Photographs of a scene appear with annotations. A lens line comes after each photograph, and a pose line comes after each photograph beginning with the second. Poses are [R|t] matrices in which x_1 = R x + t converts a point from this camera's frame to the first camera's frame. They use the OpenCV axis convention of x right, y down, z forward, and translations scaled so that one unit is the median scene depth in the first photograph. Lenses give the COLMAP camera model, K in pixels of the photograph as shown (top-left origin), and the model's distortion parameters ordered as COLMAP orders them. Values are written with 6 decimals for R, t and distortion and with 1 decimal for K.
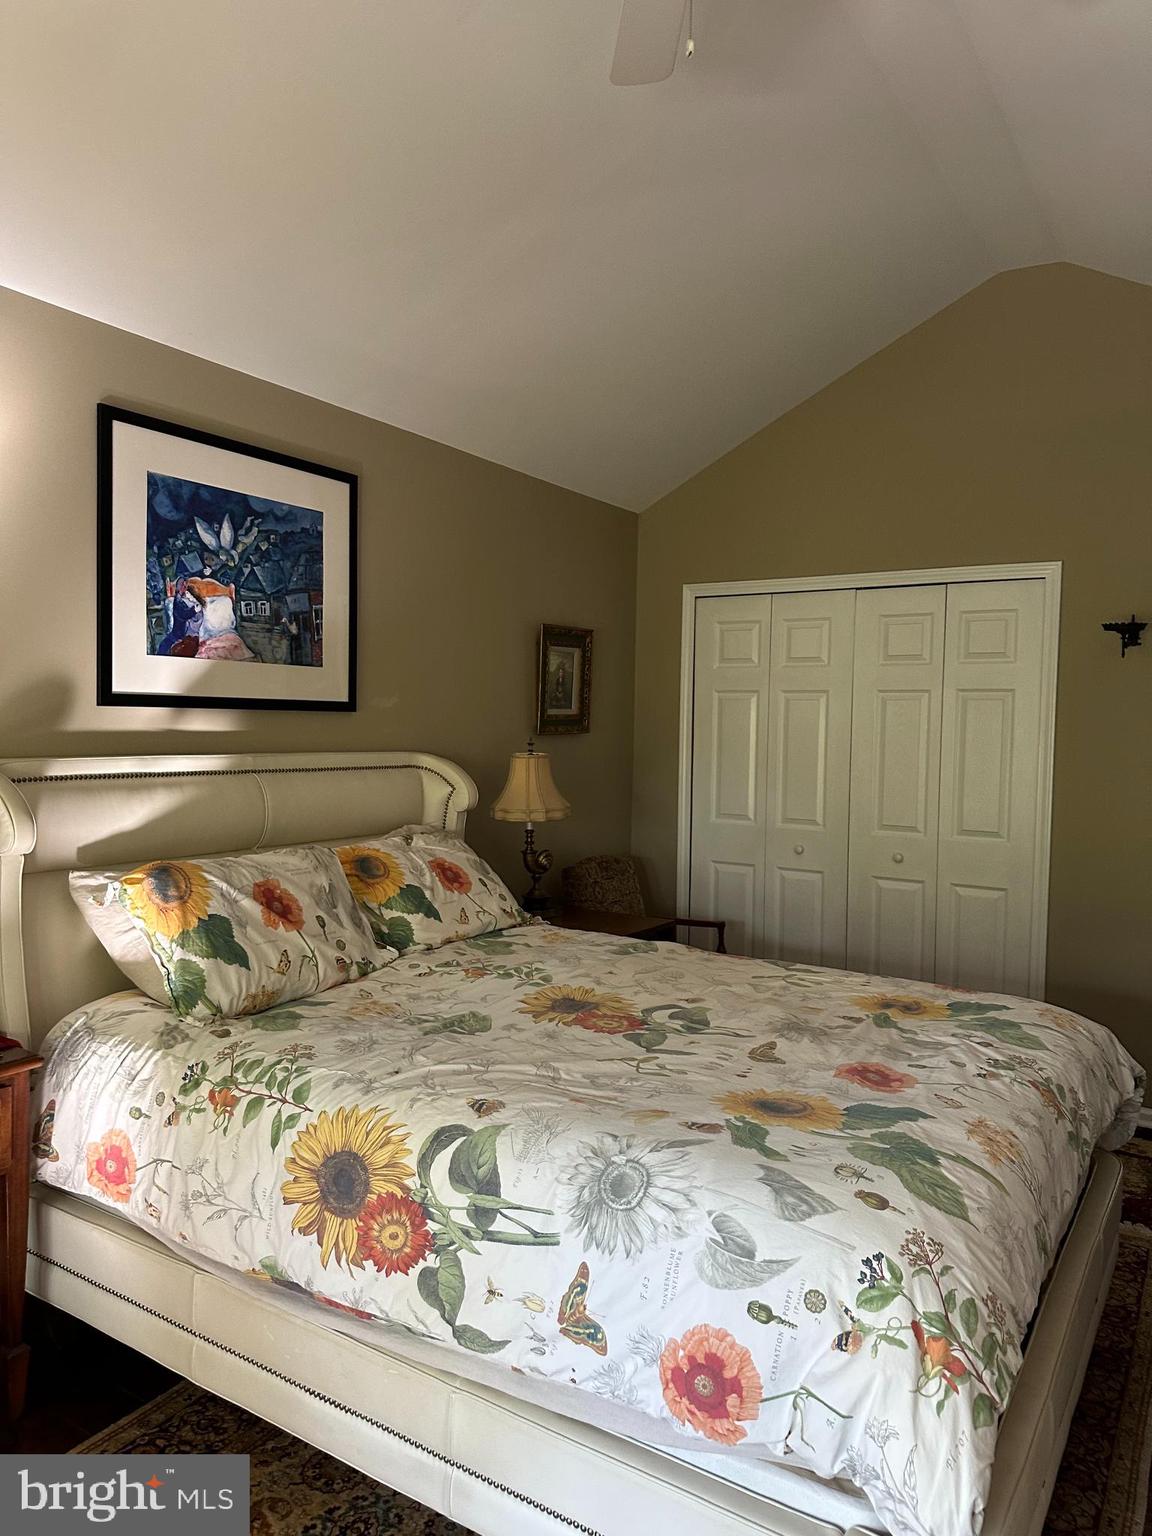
lens RADIAL K [[1072.5, 0, 582.2], [0, 1072.5, 762.2], [0, 0, 1]] dist [0.109581, -0.150561]
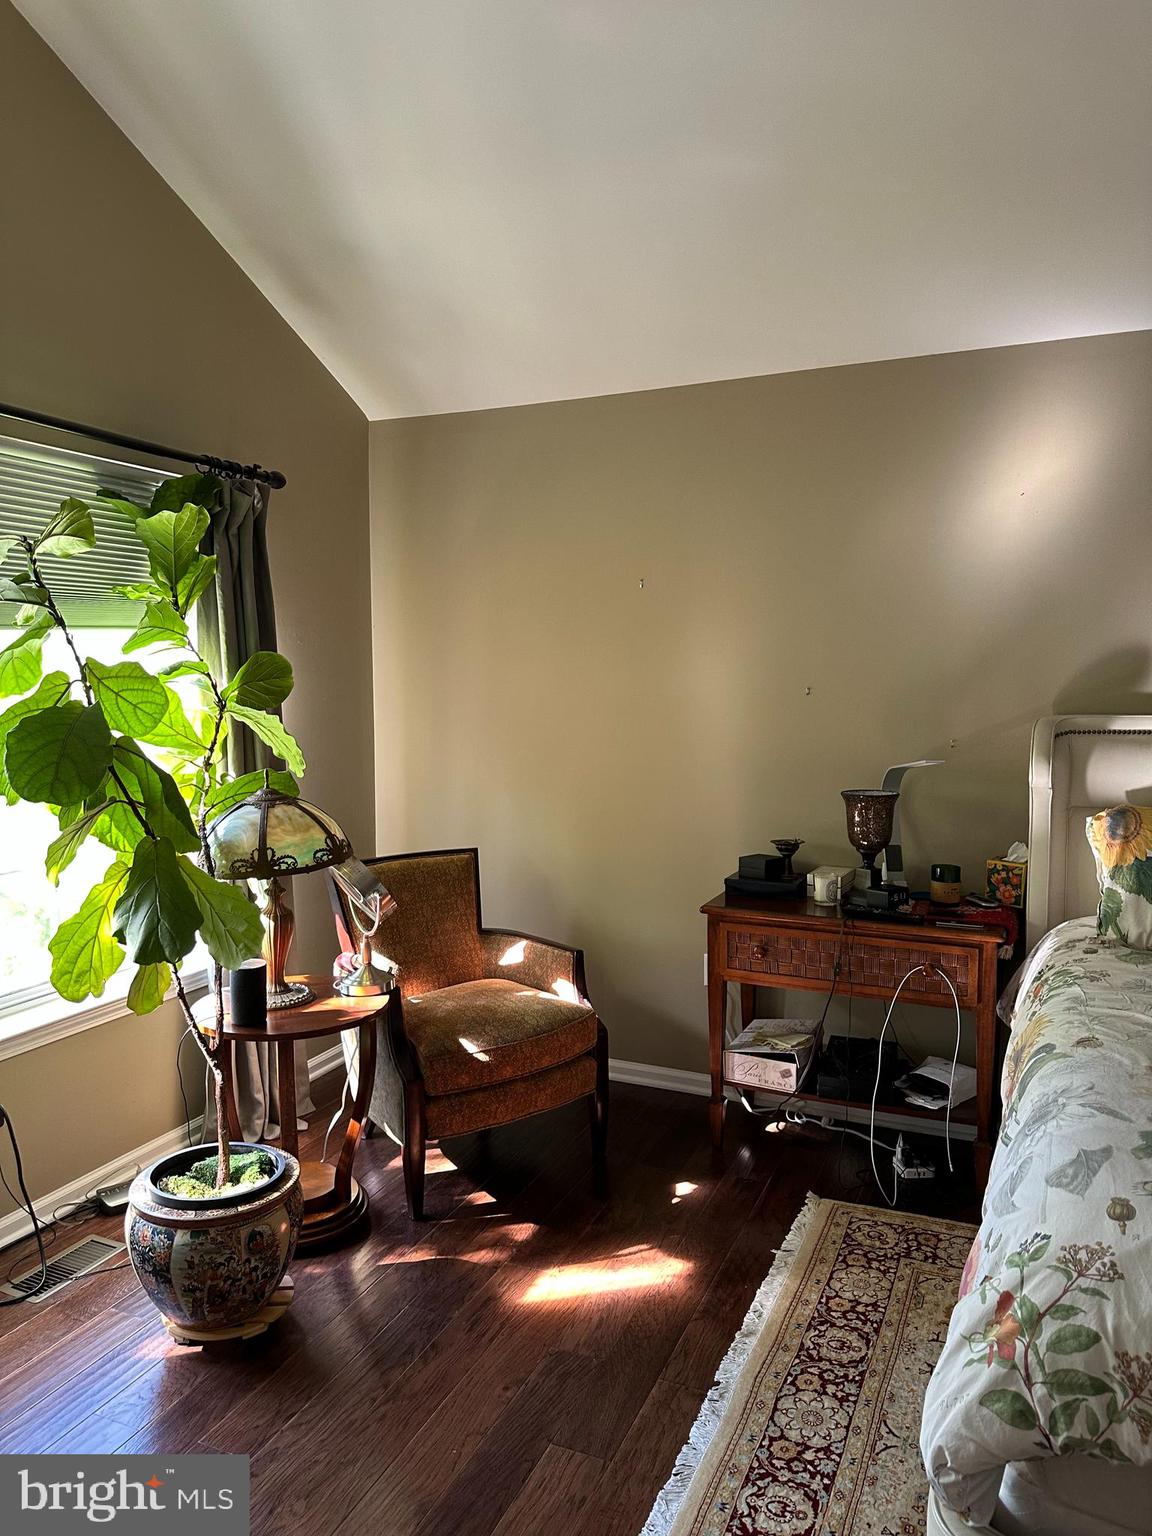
lens RADIAL K [[1072.5, 0, 582.2], [0, 1072.5, 762.2], [0, 0, 1]] dist [0.109581, -0.150561]
pose [[0.121157, 0.058058, -0.990934, 0.562305], [-0.036134, 0.997884, 0.054048, 0.003834], [0.991975, 0.029259, 0.122998, 0.236152]]
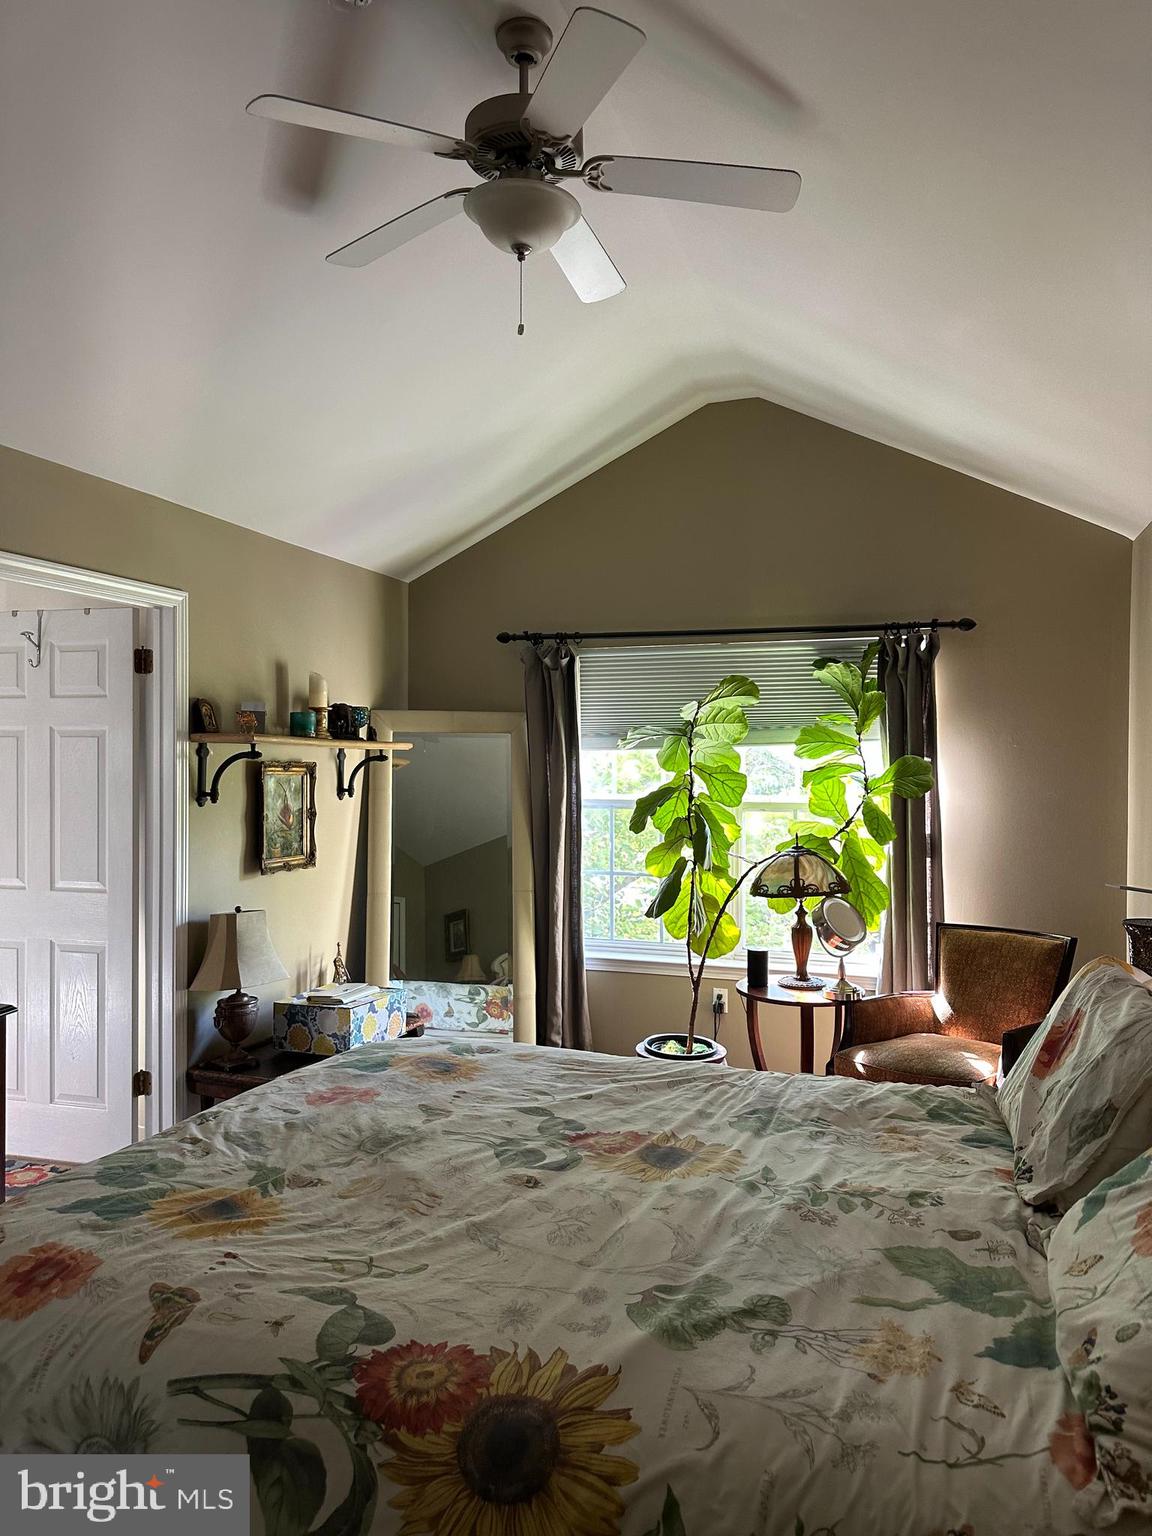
lens RADIAL K [[1072.5, 0, 582.2], [0, 1072.5, 762.2], [0, 0, 1]] dist [0.109581, -0.150561]
pose [[-0.976185, -0.023840, -0.215625, 0.191563], [-0.032473, 0.998803, 0.036585, -0.070350], [0.214494, 0.042716, -0.975791, 1.461539]]
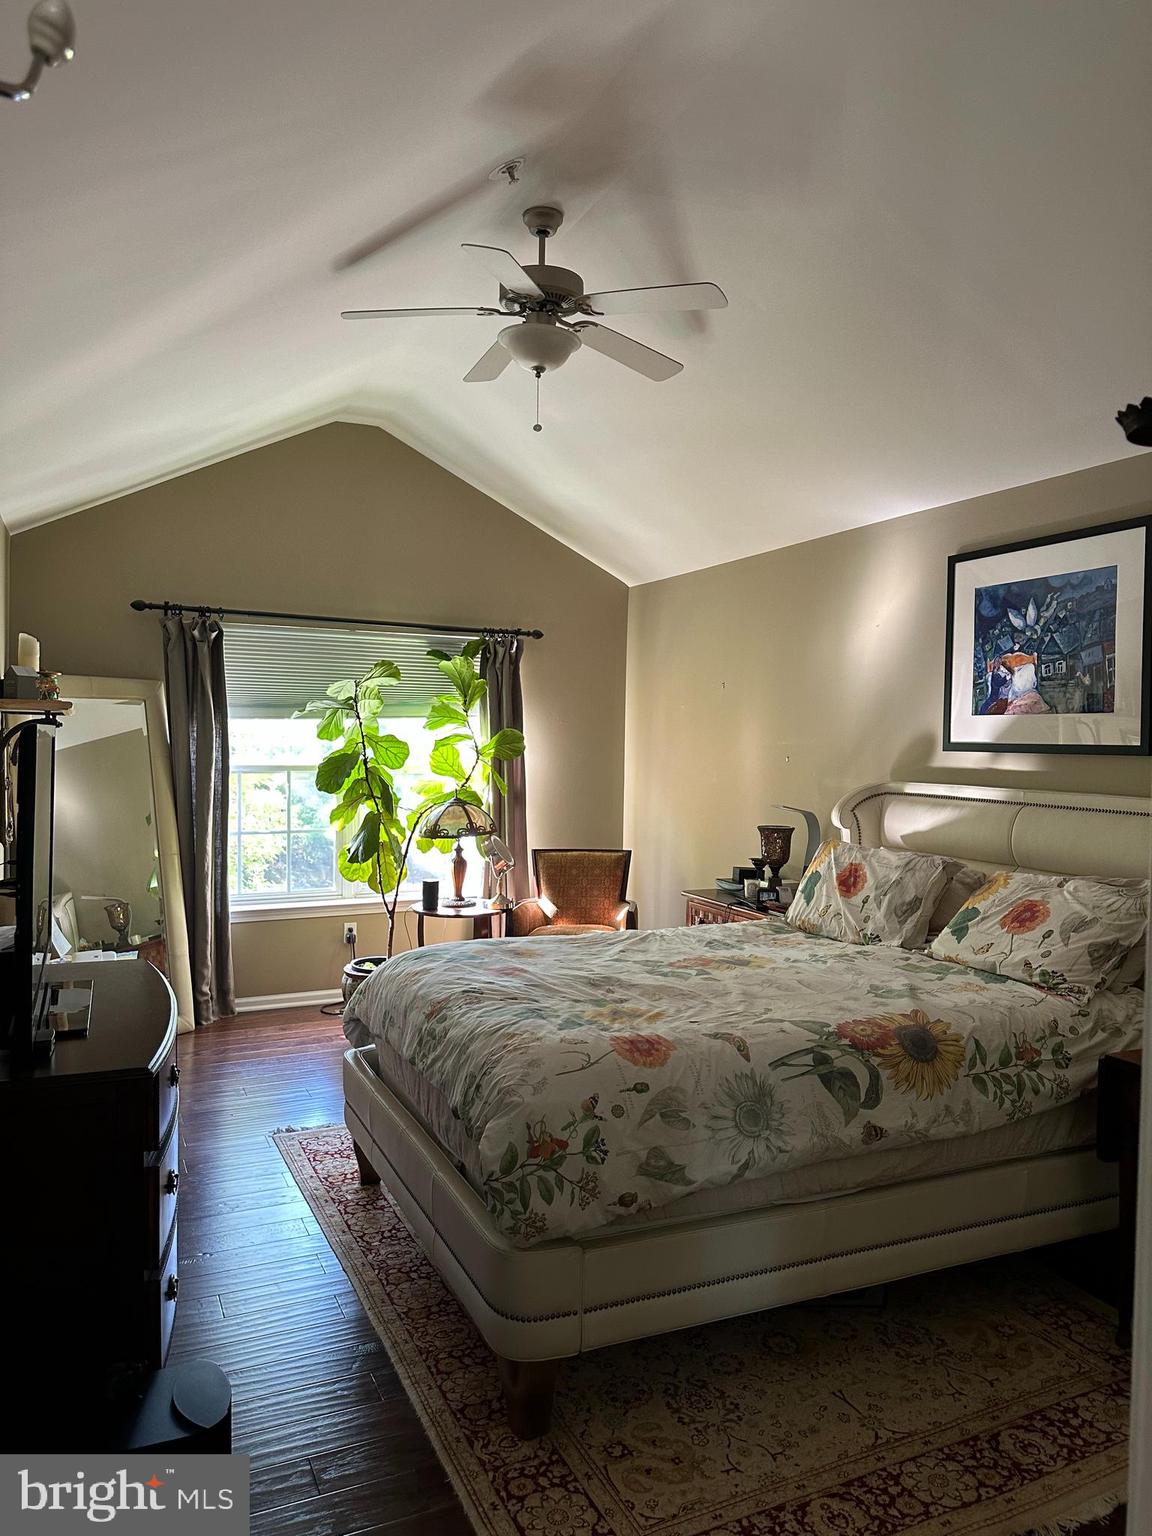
lens RADIAL K [[1072.5, 0, 582.2], [0, 1072.5, 762.2], [0, 0, 1]] dist [0.109581, -0.150561]
pose [[-0.562603, -0.009254, -0.826675, 1.037532], [-0.062489, 0.997553, 0.031360, -0.048274], [0.824362, 0.069302, -0.561805, 1.338423]]
